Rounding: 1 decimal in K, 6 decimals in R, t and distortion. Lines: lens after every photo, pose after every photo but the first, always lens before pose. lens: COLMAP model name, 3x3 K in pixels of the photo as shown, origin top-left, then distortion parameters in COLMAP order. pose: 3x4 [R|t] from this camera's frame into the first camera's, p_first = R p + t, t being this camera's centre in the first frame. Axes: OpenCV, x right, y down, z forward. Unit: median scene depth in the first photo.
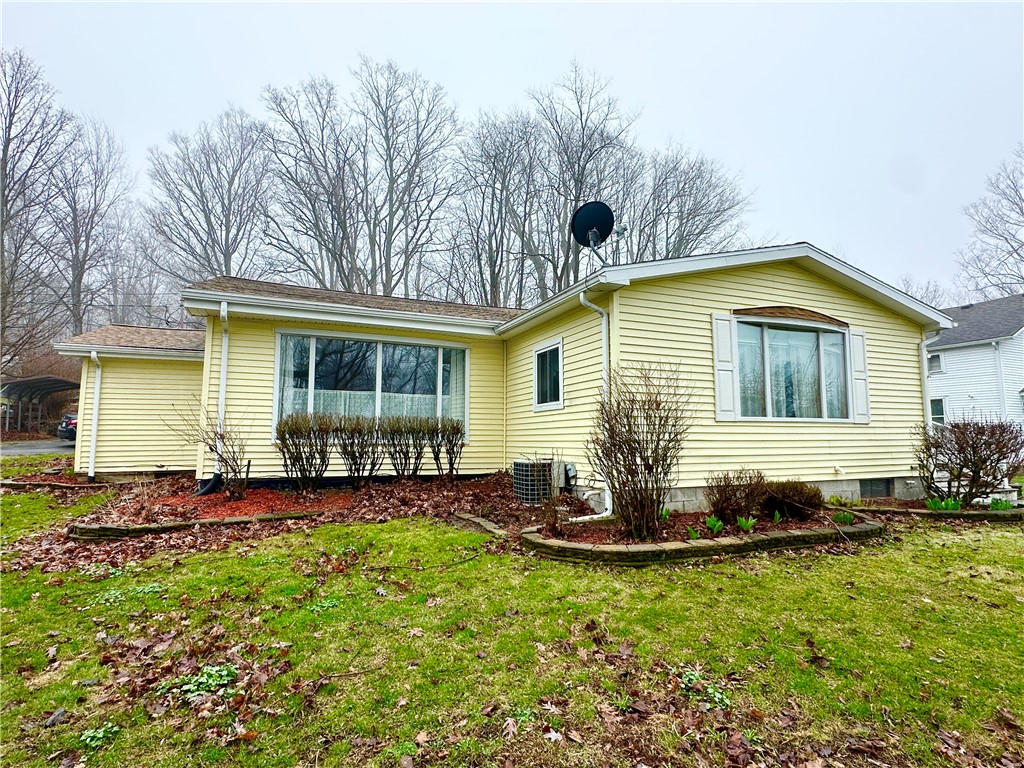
lens RADIAL K [[526.4, 0, 504.8], [0, 526.4, 389.1], [0, 0, 1]] dist [-0.001416, -0.000188]
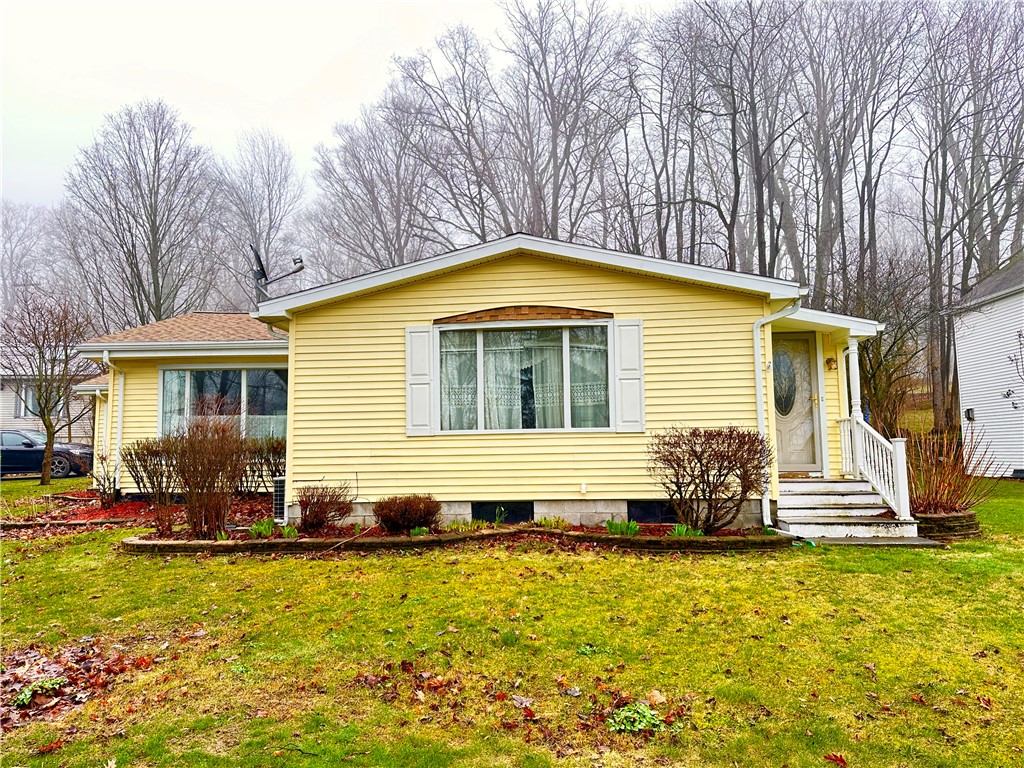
lens RADIAL K [[758.7, 0, 509.1], [0, 758.7, 392.8], [0, 0, 1]] dist [0.033255, -0.012742]
pose [[0.883747, -0.054925, -0.464730, 1.126438], [0.057461, 0.998310, -0.008718, 0.002476], [0.464423, -0.018999, 0.885410, -0.152894]]
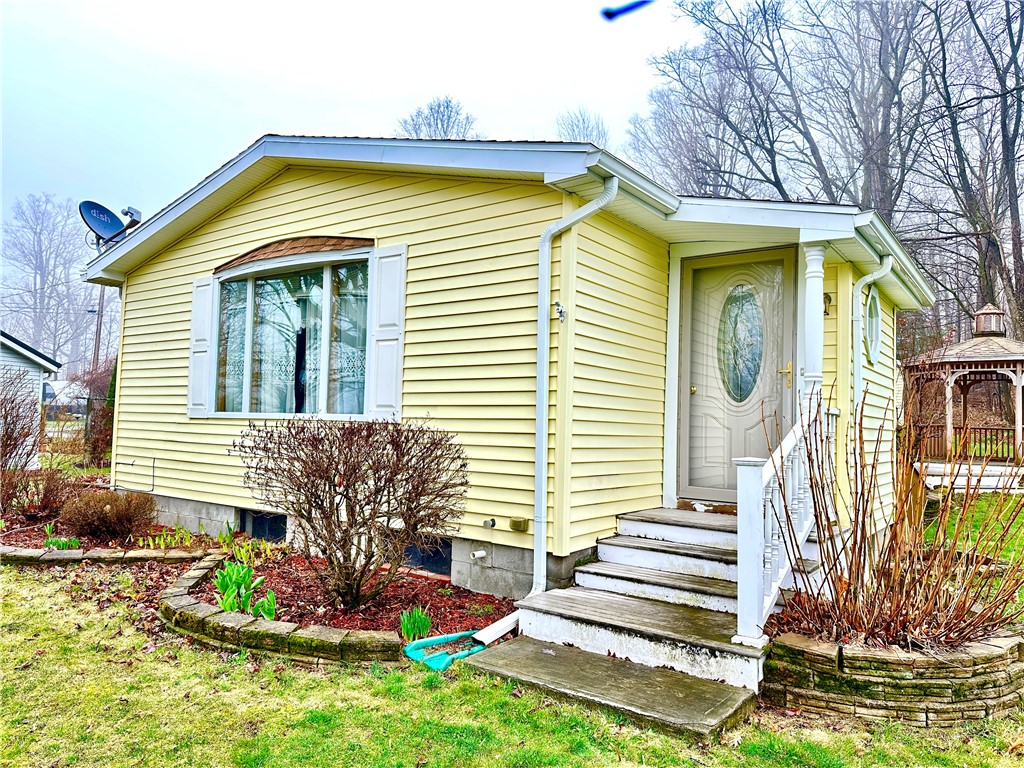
lens RADIAL K [[720.6, 0, 508.3], [0, 720.6, 387.6], [0, 0, 1]] dist [0.027633, -0.002050]
pose [[0.517530, -0.030470, -0.855123, 1.446786], [0.045603, 0.998928, -0.007995, 0.044844], [0.854449, -0.034858, 0.518364, 0.772158]]
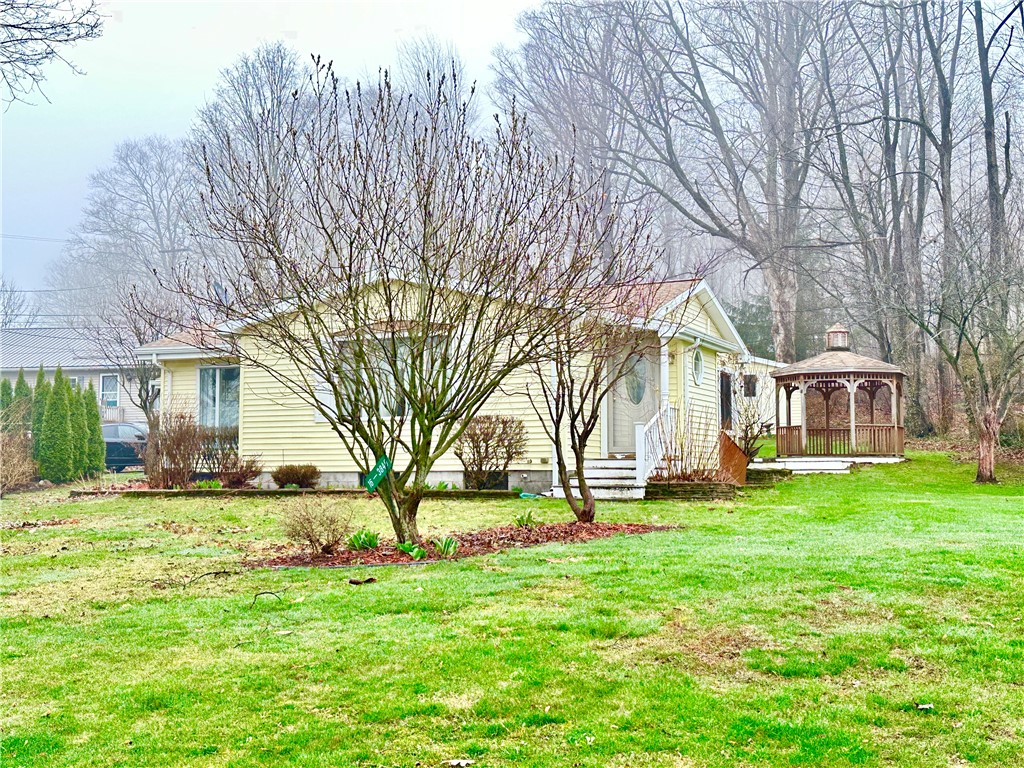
lens RADIAL K [[1235.0, 0, 516.4], [0, 1235.0, 378.9], [0, 0, 1]] dist [0.191231, 0.000000]
pose [[0.683246, -0.061067, -0.727630, 2.725627], [0.070354, 0.997366, -0.017641, 0.037444], [0.726791, -0.039139, 0.685743, -0.681187]]
